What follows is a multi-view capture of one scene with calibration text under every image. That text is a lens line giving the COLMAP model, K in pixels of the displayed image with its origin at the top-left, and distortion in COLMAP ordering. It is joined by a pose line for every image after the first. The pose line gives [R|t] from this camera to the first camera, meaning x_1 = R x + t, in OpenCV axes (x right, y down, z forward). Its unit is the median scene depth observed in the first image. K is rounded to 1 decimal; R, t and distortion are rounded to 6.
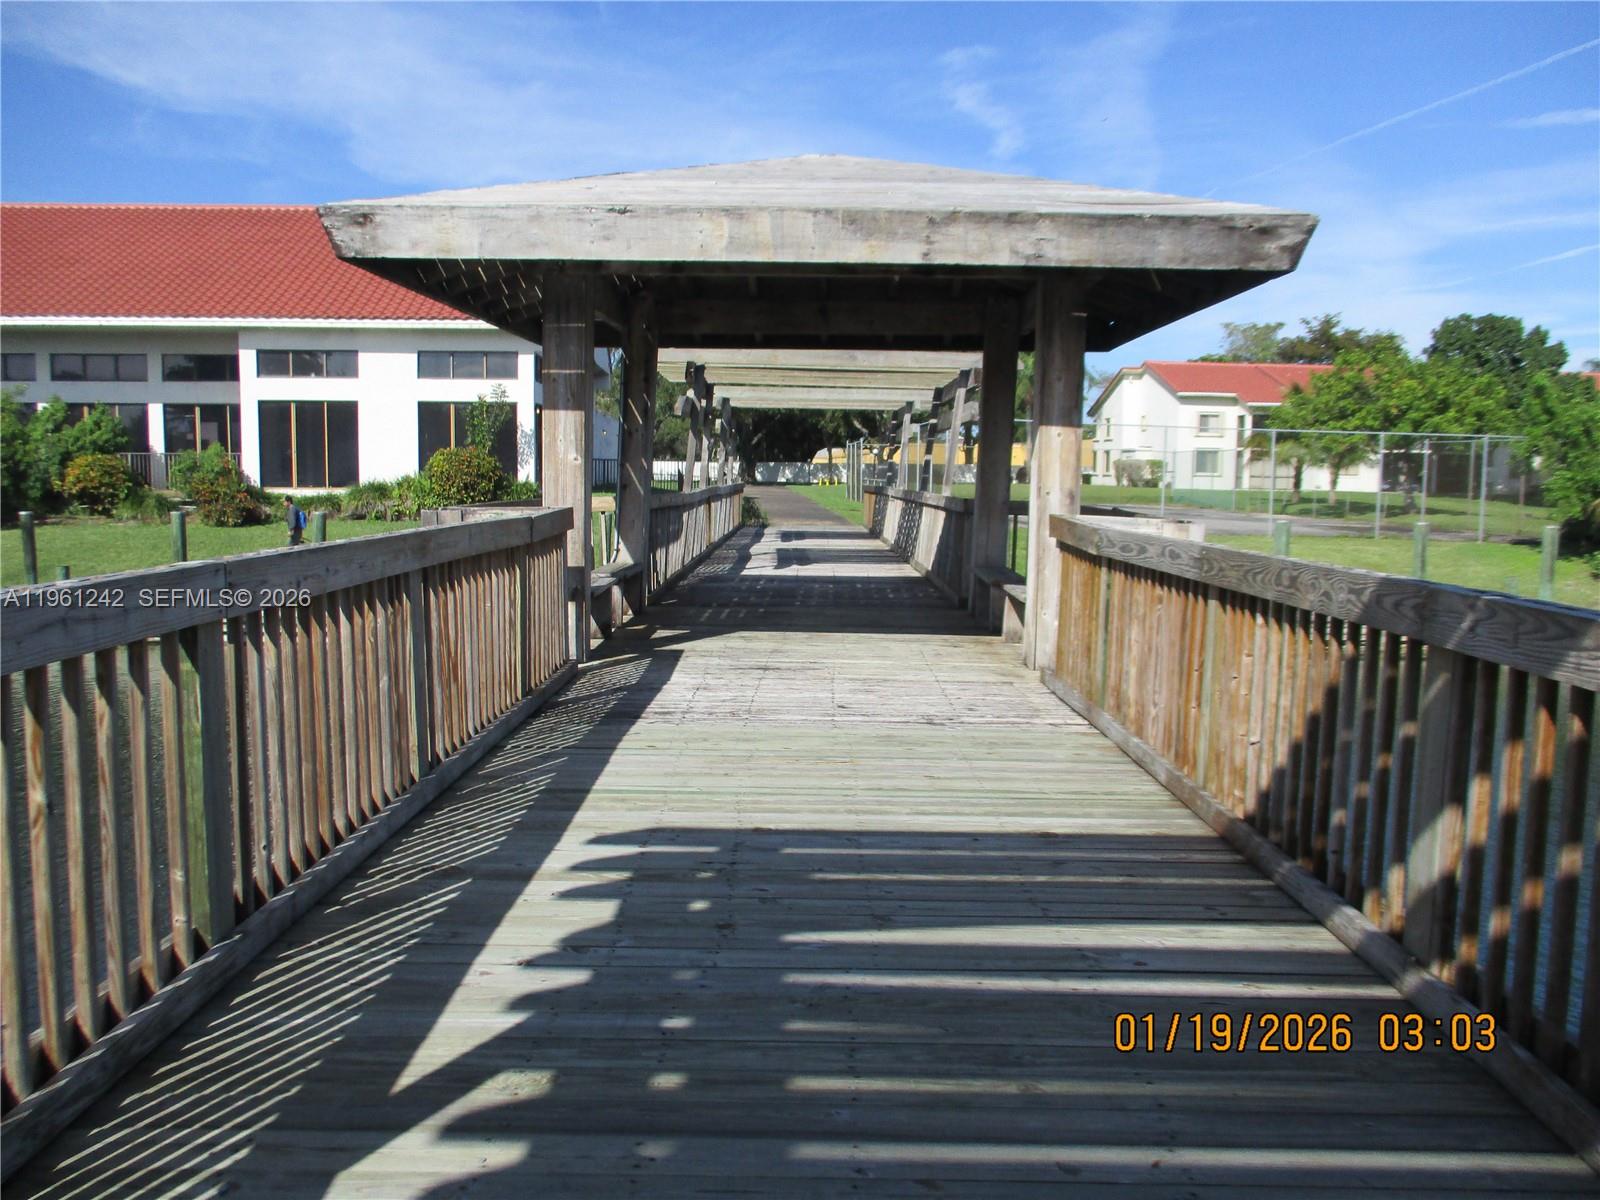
lens RADIAL K [[1214.5, 0, 792.1], [0, 1214.5, 591.7], [0, 0, 1]] dist [-0.057435, -0.005171]
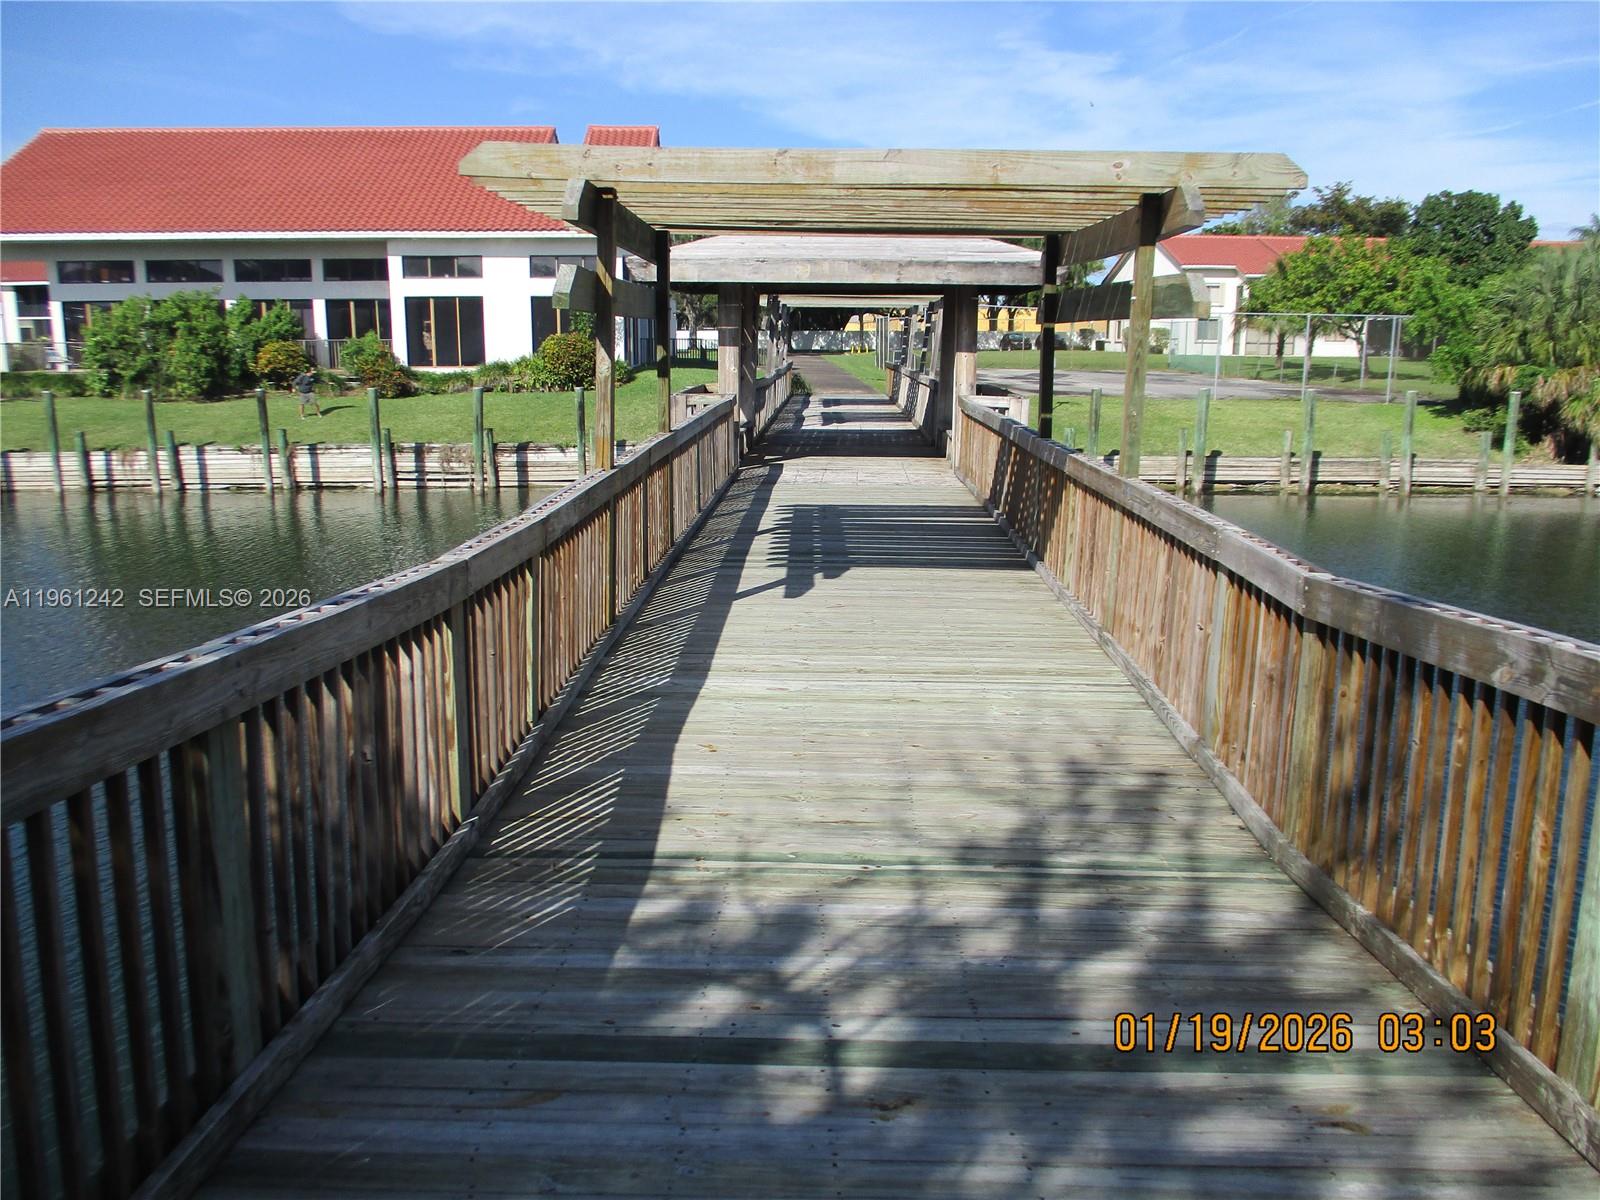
lens RADIAL K [[1310.4, 0, 791.1], [0, 1310.4, 586.0], [0, 0, 1]] dist [-0.033766, 0.017154]
pose [[0.999698, -0.004223, -0.024198, -0.008162], [0.006523, 0.995380, 0.095790, 0.013787], [0.023682, -0.095919, 0.995107, -0.379438]]
